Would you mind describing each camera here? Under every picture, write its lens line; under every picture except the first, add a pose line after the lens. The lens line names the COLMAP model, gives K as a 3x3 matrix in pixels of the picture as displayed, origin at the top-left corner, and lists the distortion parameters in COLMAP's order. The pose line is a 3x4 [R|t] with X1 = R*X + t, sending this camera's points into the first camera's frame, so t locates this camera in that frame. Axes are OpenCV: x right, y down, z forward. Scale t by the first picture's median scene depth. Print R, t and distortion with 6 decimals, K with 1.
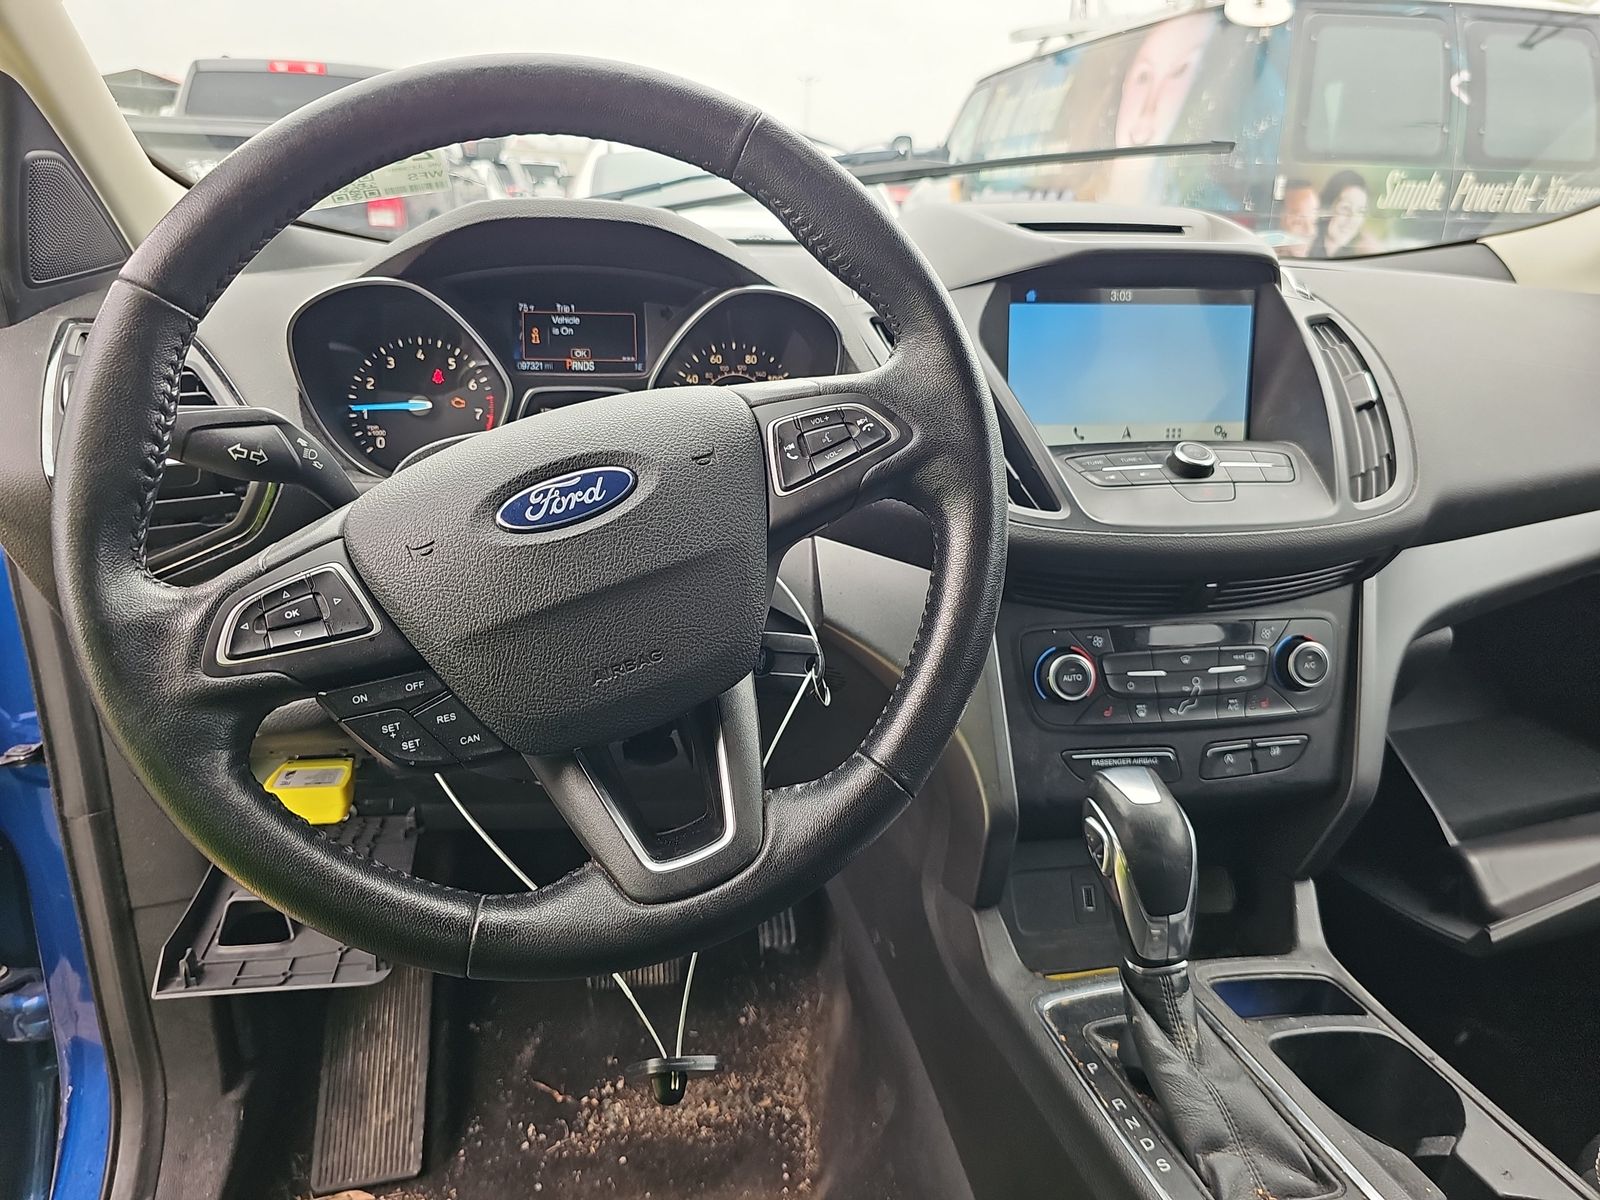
lens RADIAL K [[1042.7, 0, 800.0], [0, 1042.7, 600.0], [0, 0, 1]] dist [0.055181, -0.056552]
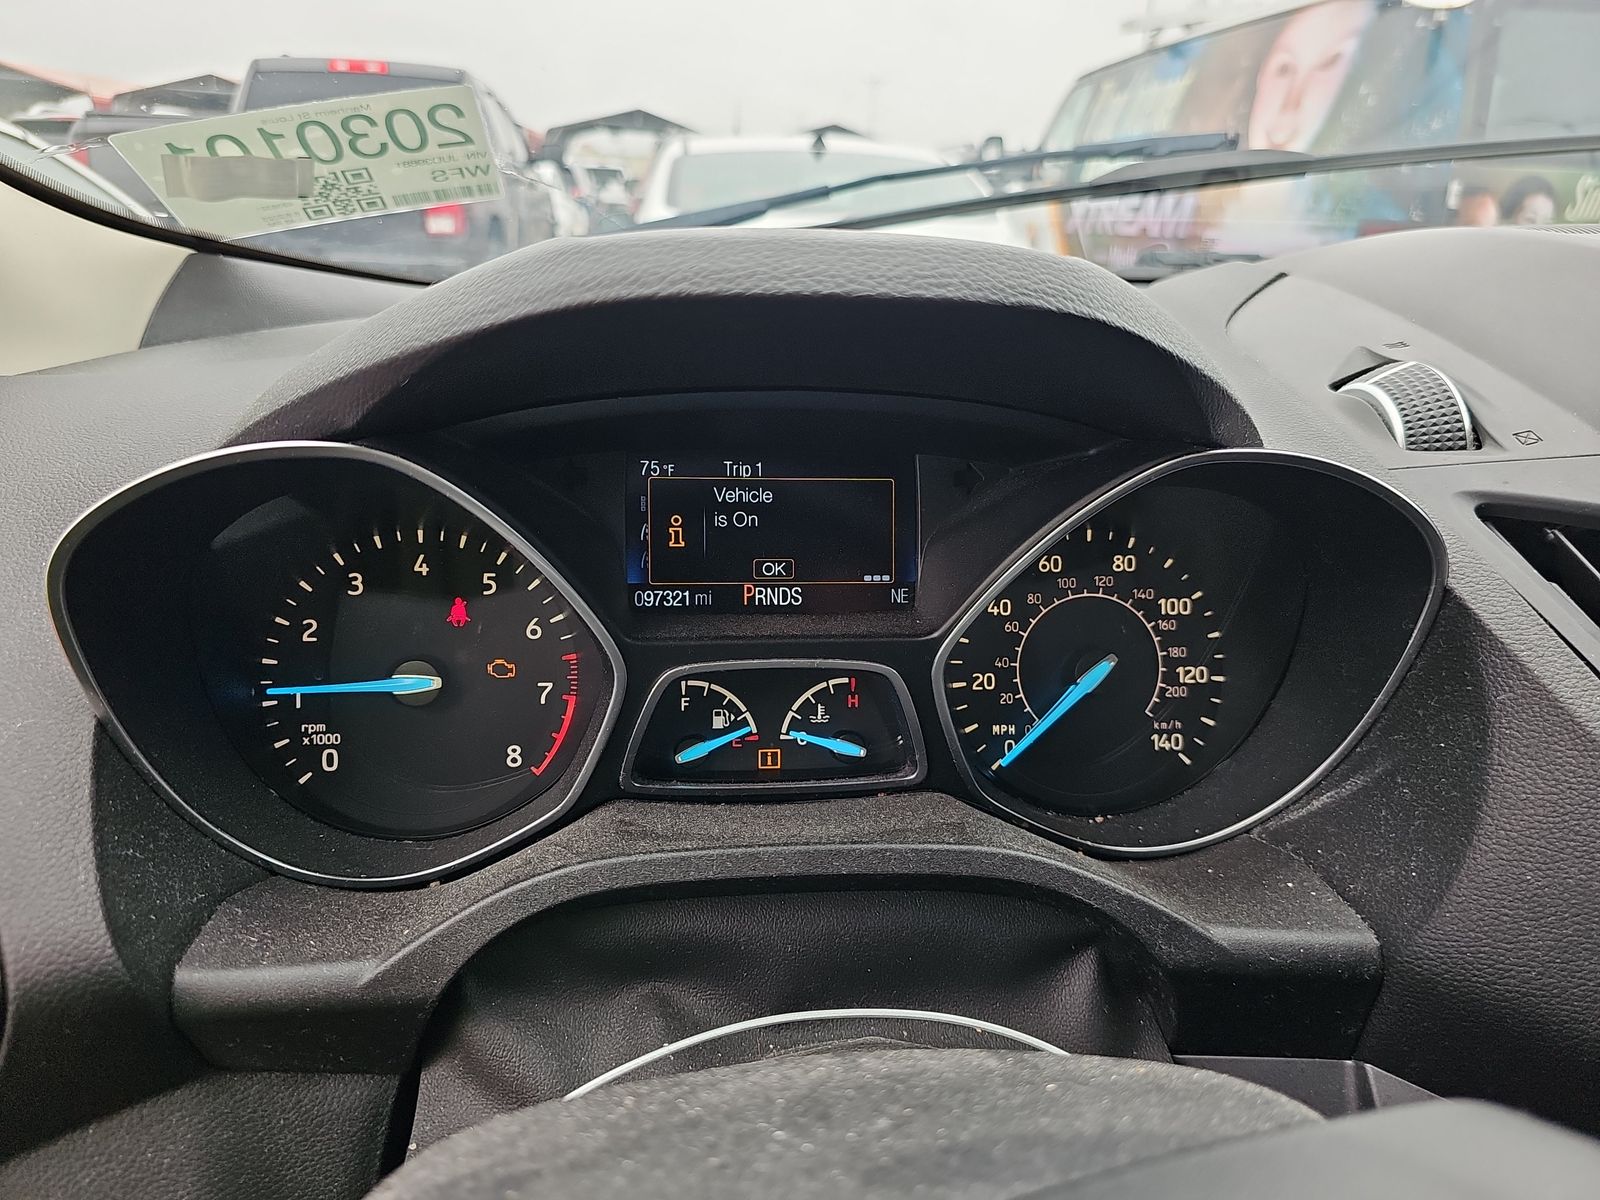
lens RADIAL K [[1060.9, 0, 814.3], [0, 1060.9, 623.3], [0, 0, 1]] dist [0.042397, -0.052722]
pose [[0.998969, 0.019133, -0.041176, -0.175494], [-0.018698, 0.999766, 0.010908, -0.220214], [0.041375, -0.010127, 0.999092, 0.557359]]
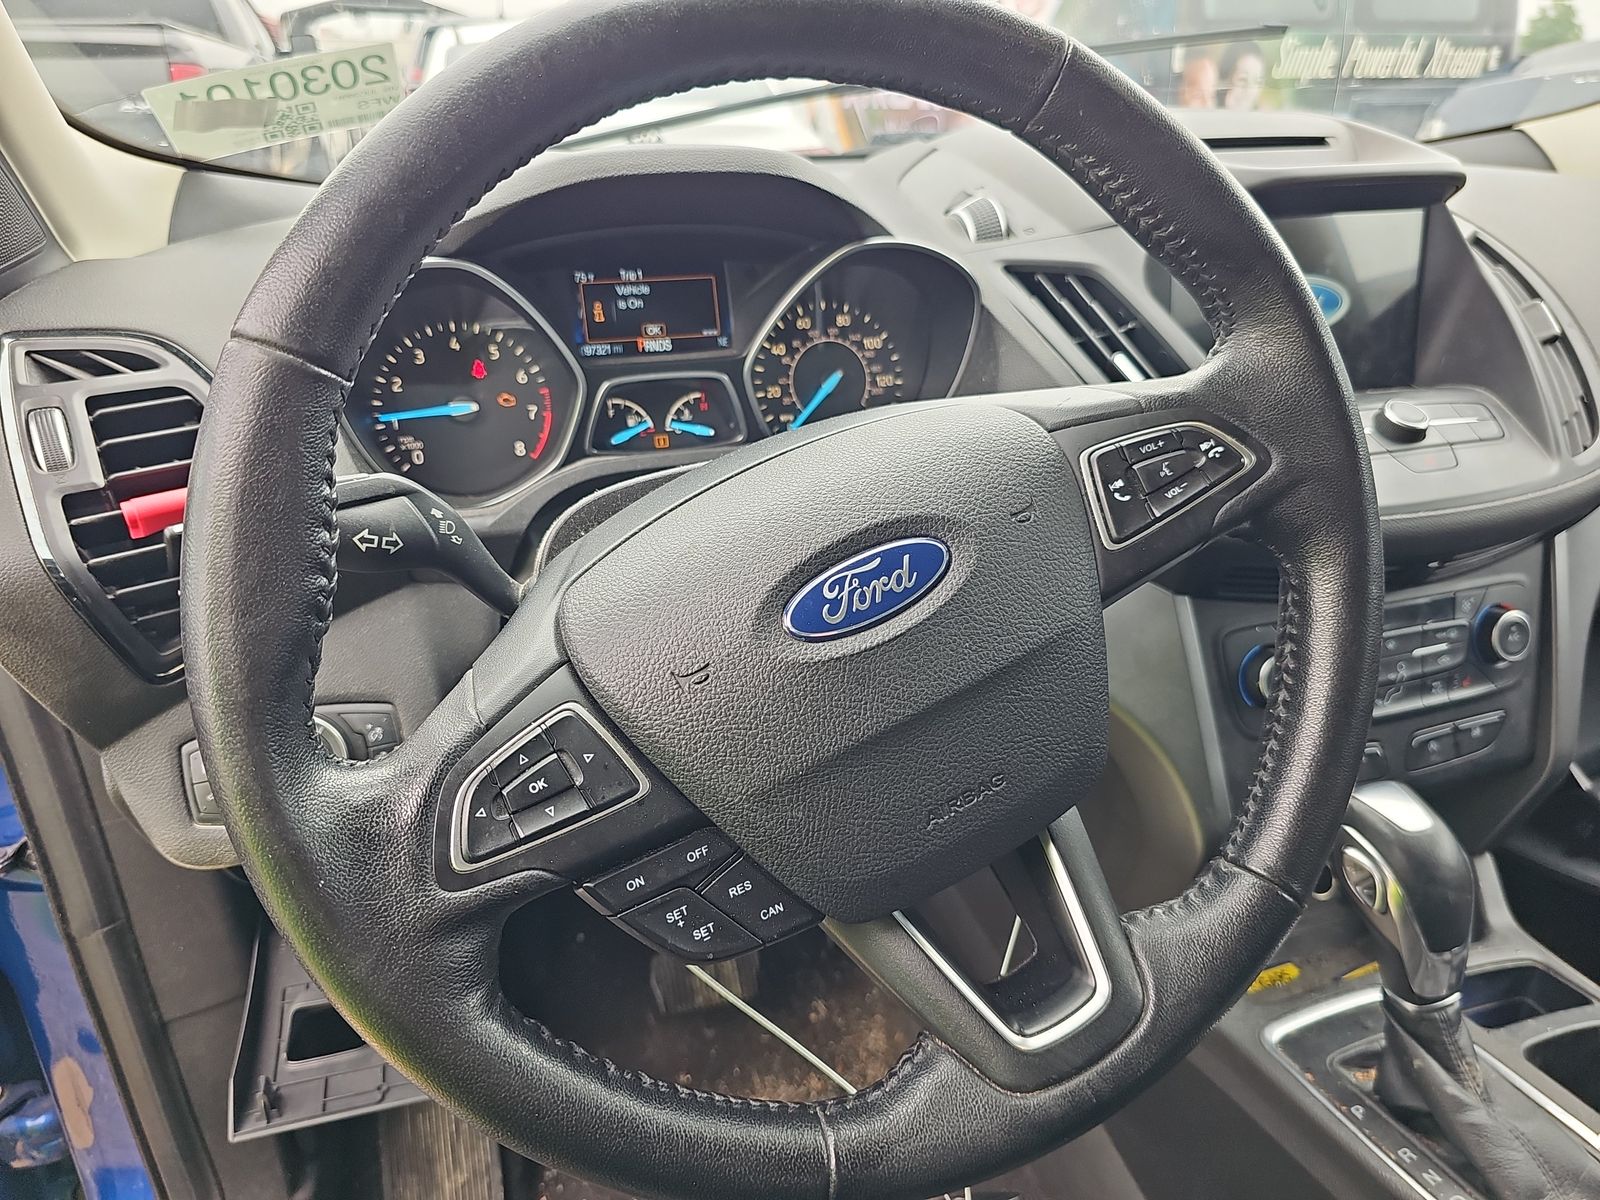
lens RADIAL K [[1051.4, 0, 800.3], [0, 1051.4, 621.5], [0, 0, 1]] dist [0.039061, -0.045210]
pose [[0.990857, -0.089515, 0.100941, -0.201983], [0.078186, 0.990729, 0.111095, -0.092745], [-0.109950, -0.102187, 0.988670, 0.146492]]
